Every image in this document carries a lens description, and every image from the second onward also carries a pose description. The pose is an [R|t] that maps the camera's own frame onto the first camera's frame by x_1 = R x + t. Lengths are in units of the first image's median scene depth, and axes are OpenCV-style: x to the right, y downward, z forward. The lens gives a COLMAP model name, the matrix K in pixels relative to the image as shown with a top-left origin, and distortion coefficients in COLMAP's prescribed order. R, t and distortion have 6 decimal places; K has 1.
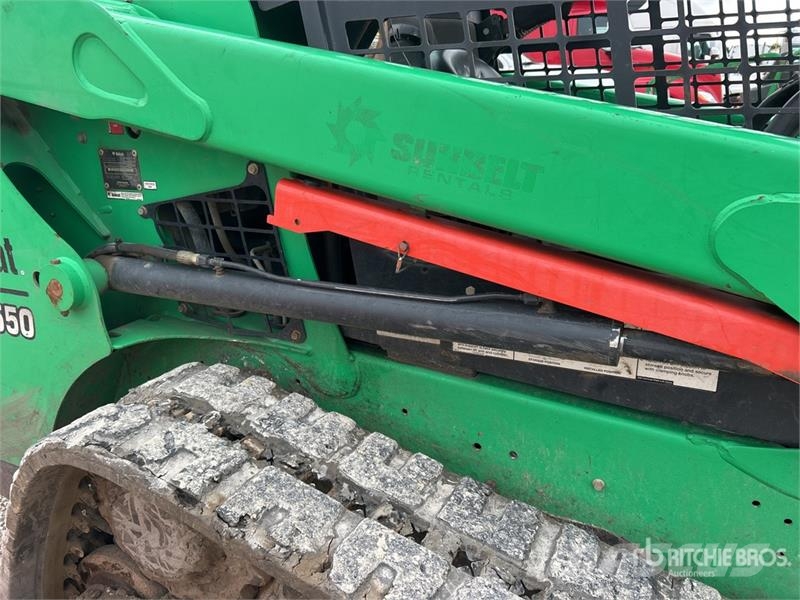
lens RADIAL K [[603.0, 0, 399.3], [0, 603.0, 306.7], [0, 0, 1]] dist [0.049252, -0.059397]
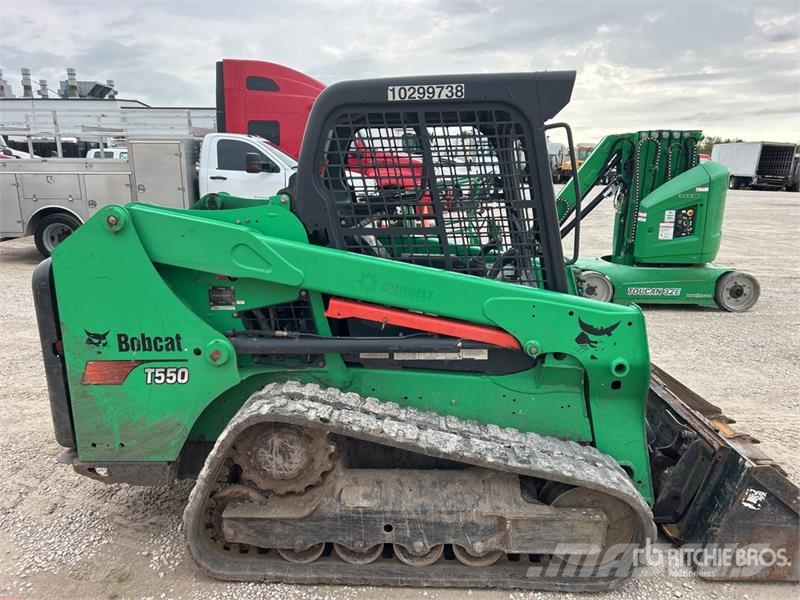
lens RADIAL K [[596.9, 0, 396.8], [0, 596.9, 303.7], [0, 0, 1]] dist [0.069905, -0.078497]
pose [[0.914929, -0.077189, 0.396164, -0.863970], [0.121398, 0.988720, -0.087720, 0.061605], [-0.384924, 0.128352, 0.913980, -1.296363]]
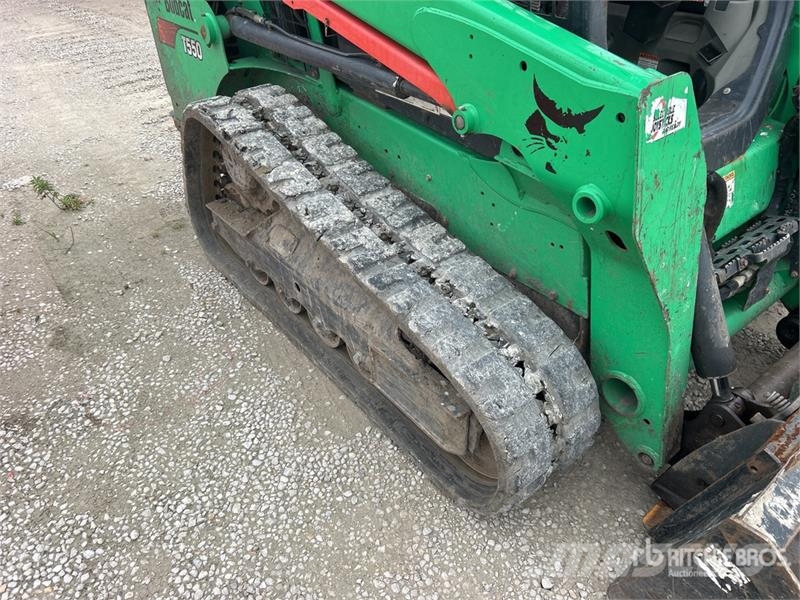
lens RADIAL K [[603.0, 0, 399.3], [0, 603.0, 306.7], [0, 0, 1]] dist [0.049252, -0.059397]
pose [[0.900800, 0.256878, -0.350105, 0.933896], [-0.129096, 0.928226, 0.348899, 0.031128], [0.414601, -0.269091, 0.869308, -0.675541]]
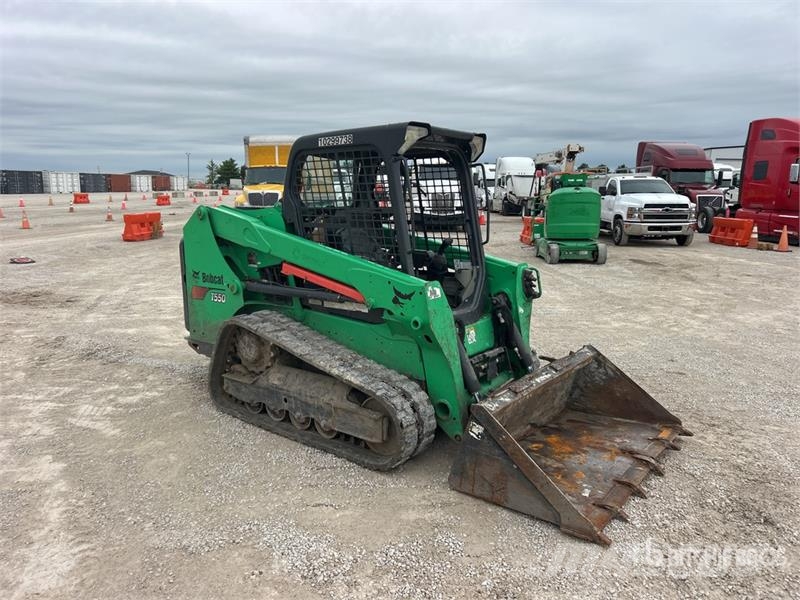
lens RADIAL K [[597.0, 0, 400.0], [0, 597.0, 300.0], [0, 0, 1]] dist [0.075295, -0.006026]
pose [[0.977117, 0.050393, -0.206649, 1.393579], [-0.081497, 0.986087, -0.144882, 0.561402], [0.196473, 0.158408, 0.967629, -2.717102]]
